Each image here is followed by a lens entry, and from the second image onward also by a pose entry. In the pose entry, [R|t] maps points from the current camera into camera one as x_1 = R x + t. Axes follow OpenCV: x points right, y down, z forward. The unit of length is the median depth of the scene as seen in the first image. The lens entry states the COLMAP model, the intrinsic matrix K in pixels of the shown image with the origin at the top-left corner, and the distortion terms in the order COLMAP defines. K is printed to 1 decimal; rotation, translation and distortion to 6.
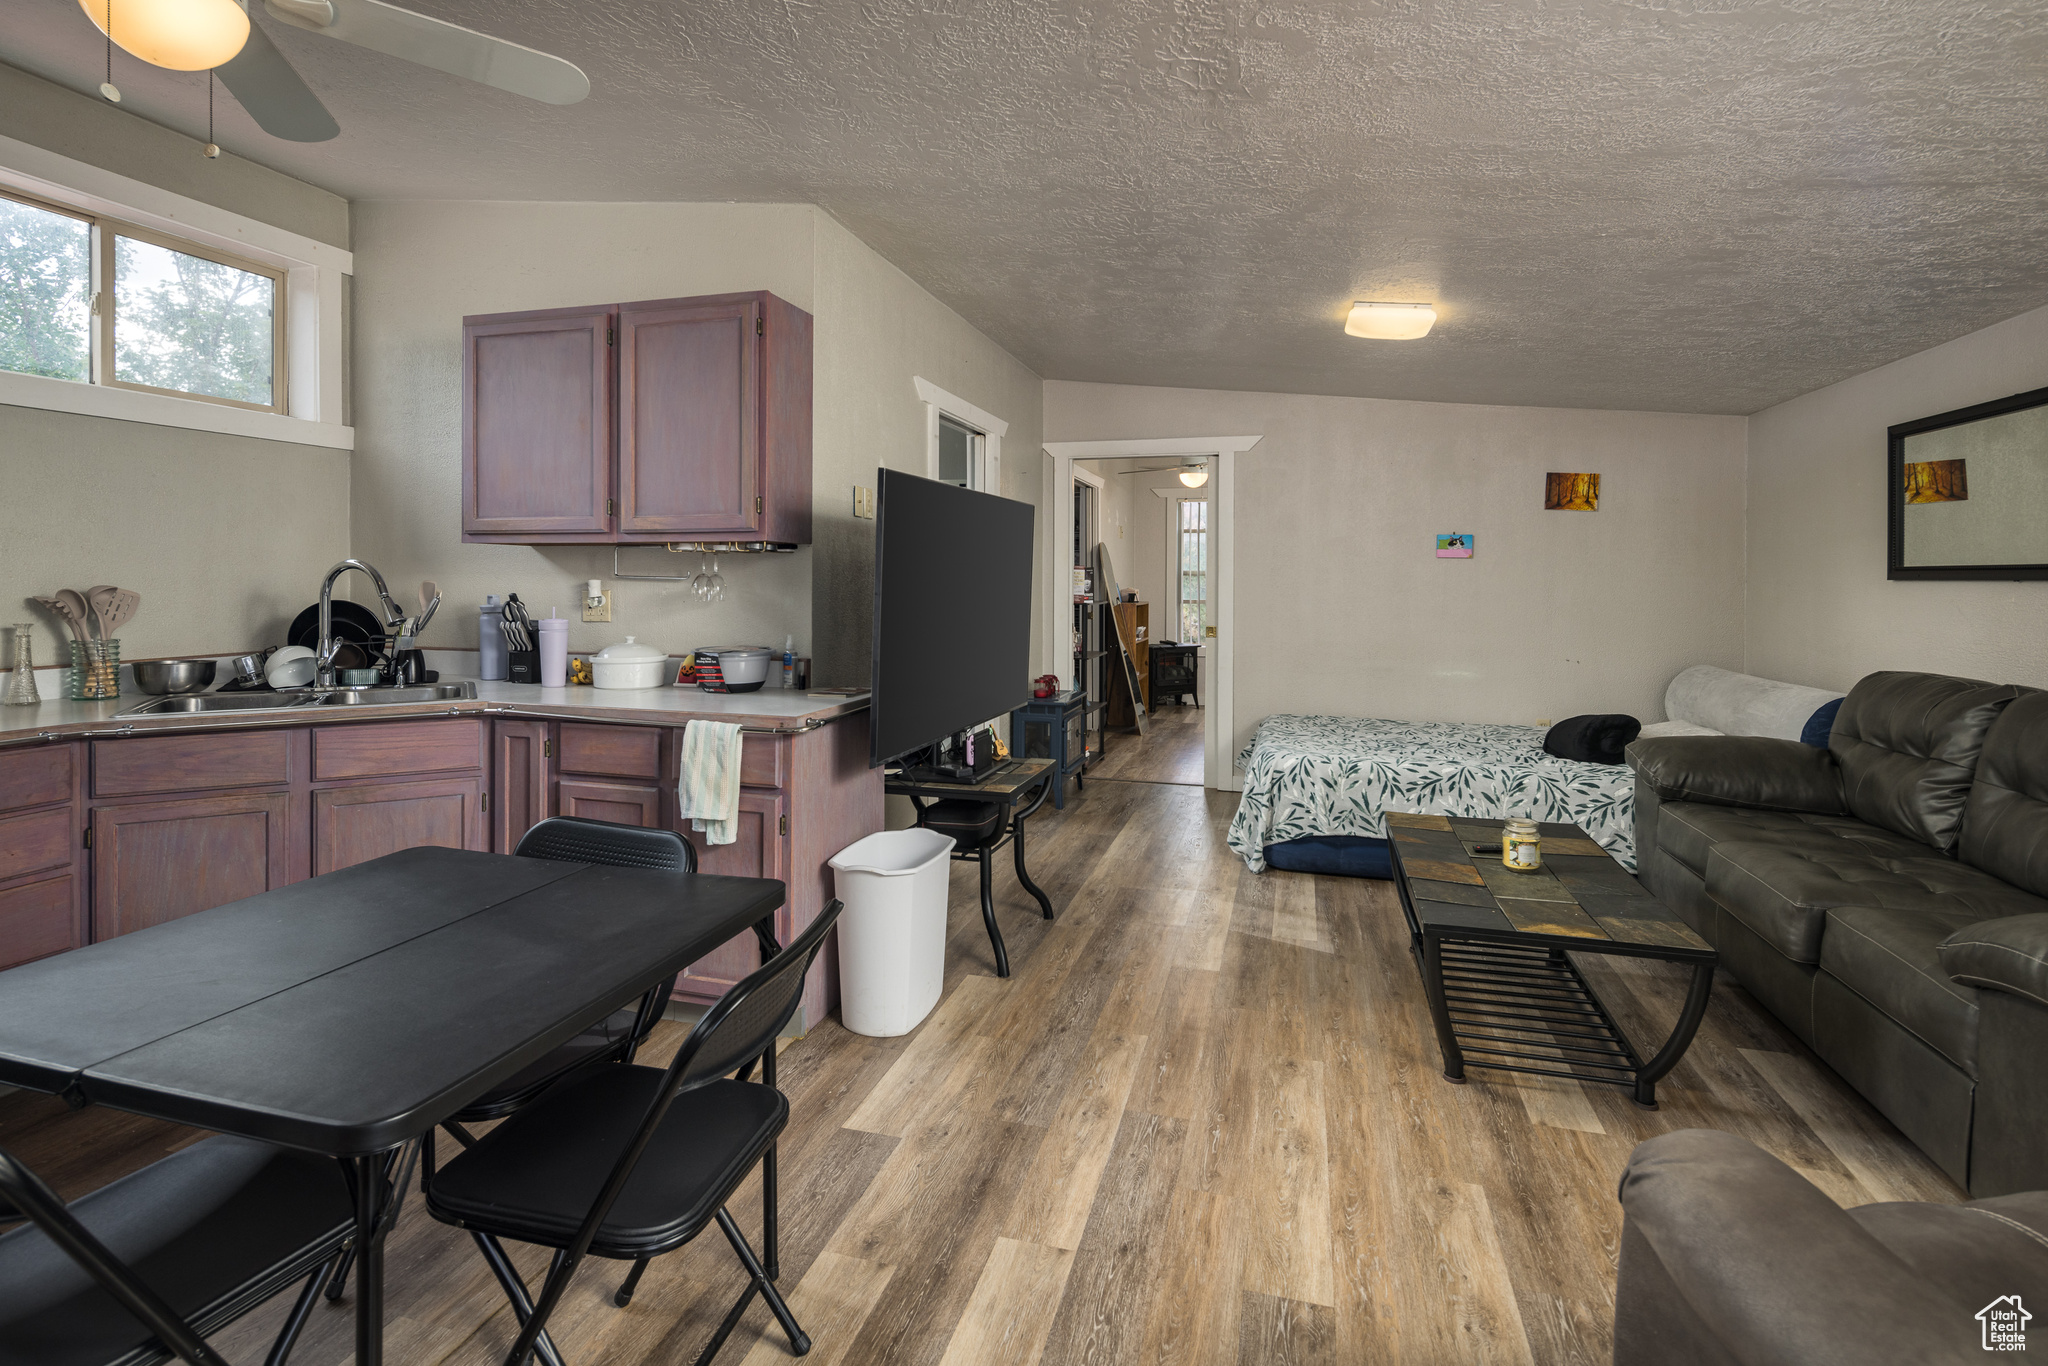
lens RADIAL K [[982.4, 0, 1016.2], [0, 982.4, 584.4], [0, 0, 1]] dist [0.001278, -0.001576]
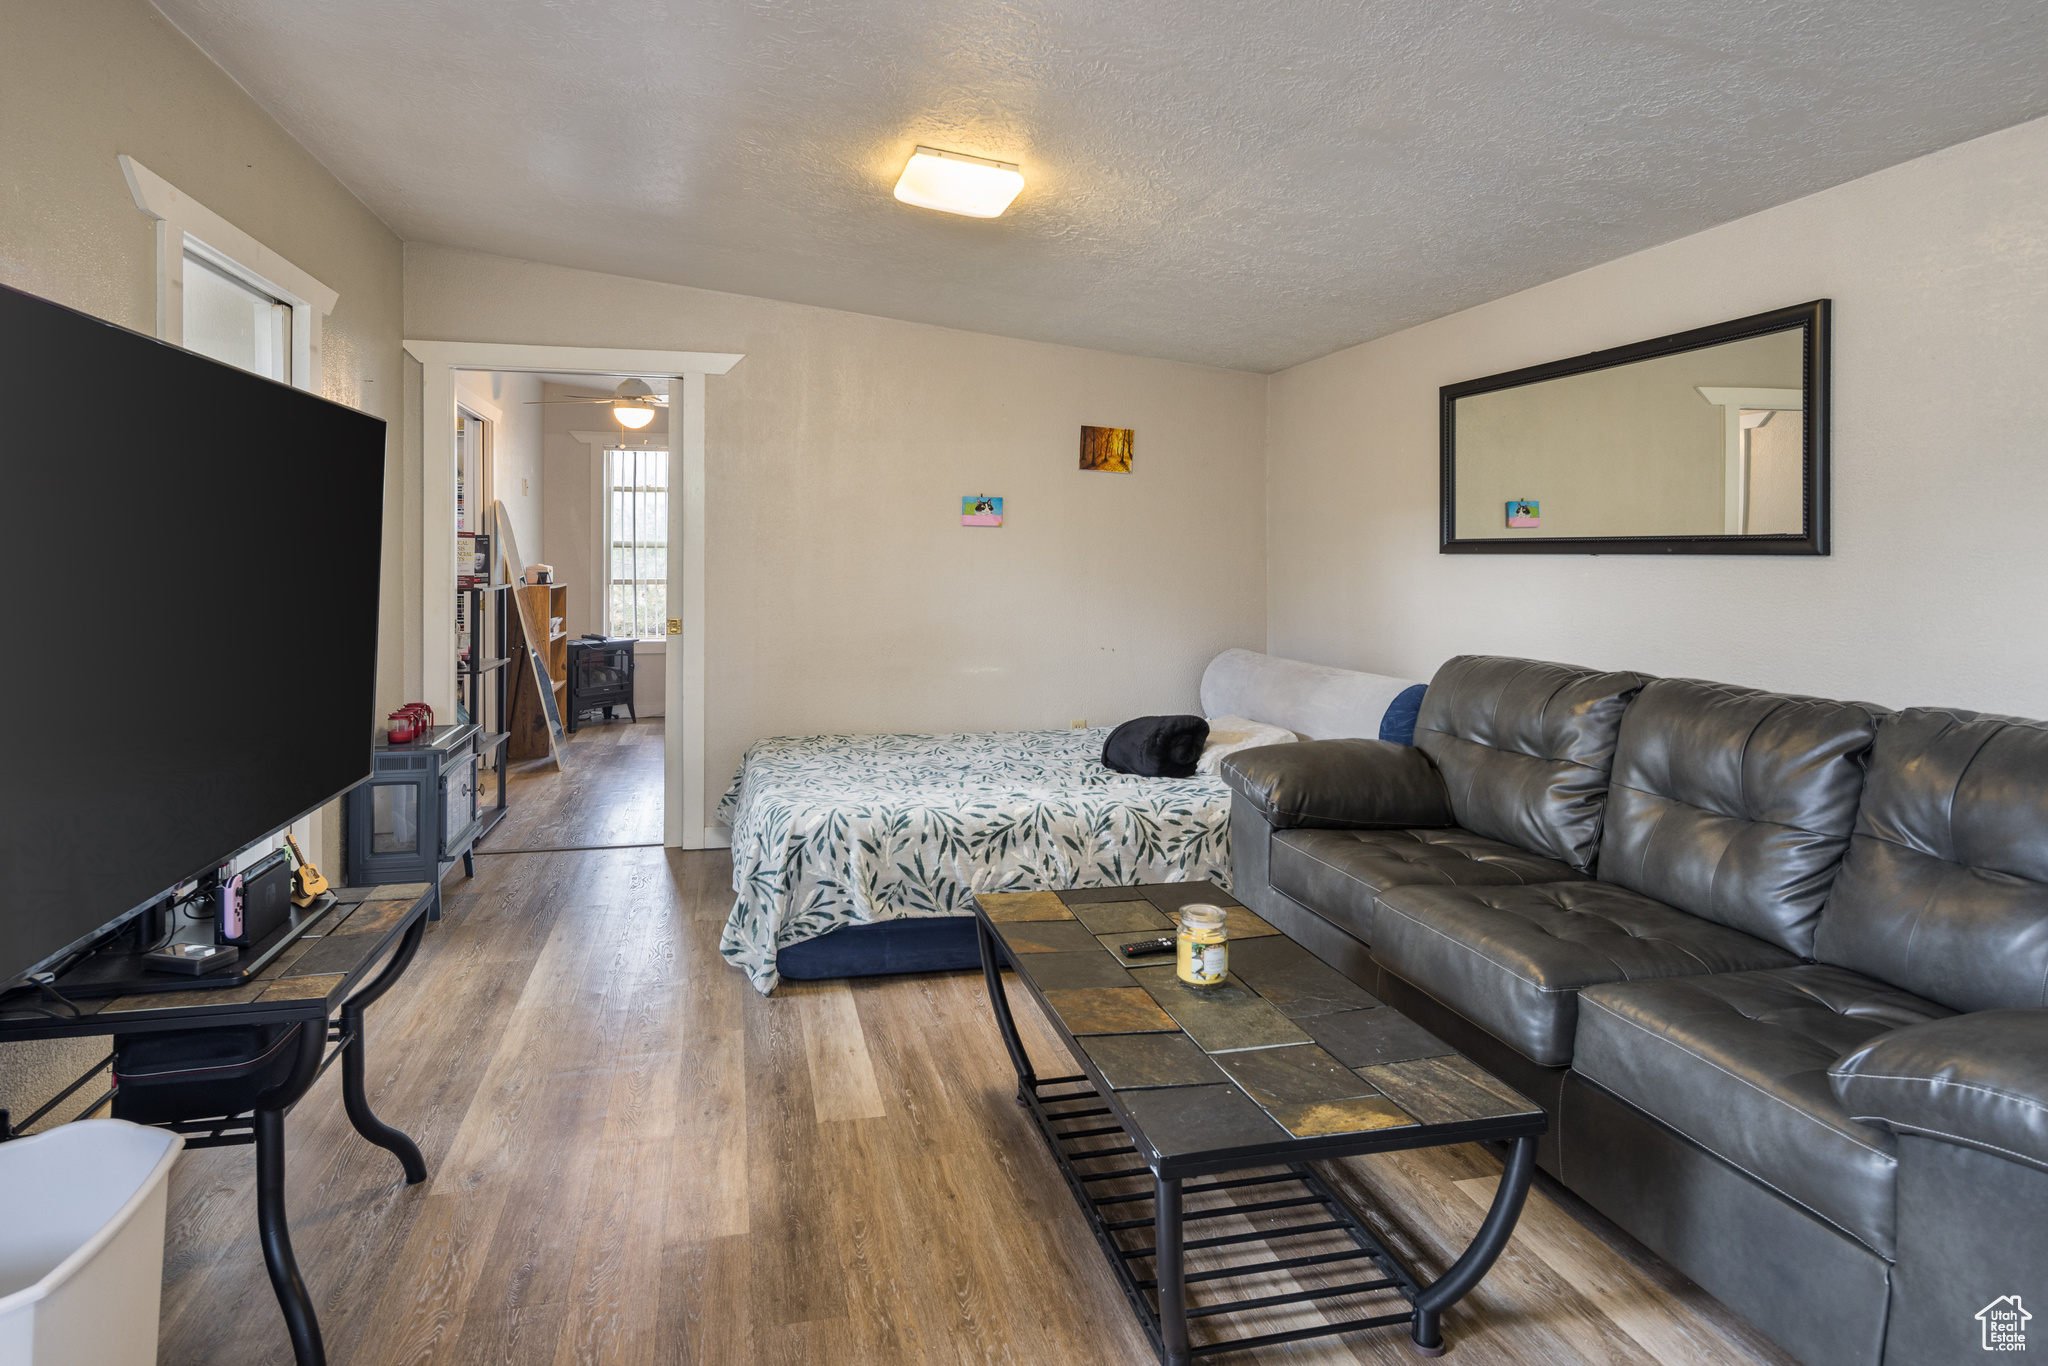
lens RADIAL K [[1180.4, 0, 1014.8], [0, 1180.4, 561.3], [0, 0, 1]] dist [0.003309, -0.002789]
pose [[0.875683, -0.001906, 0.482882, 0.006539], [0.000943, 0.999997, 0.002236, -0.000390], [-0.482885, -0.001503, 0.875682, 0.222088]]
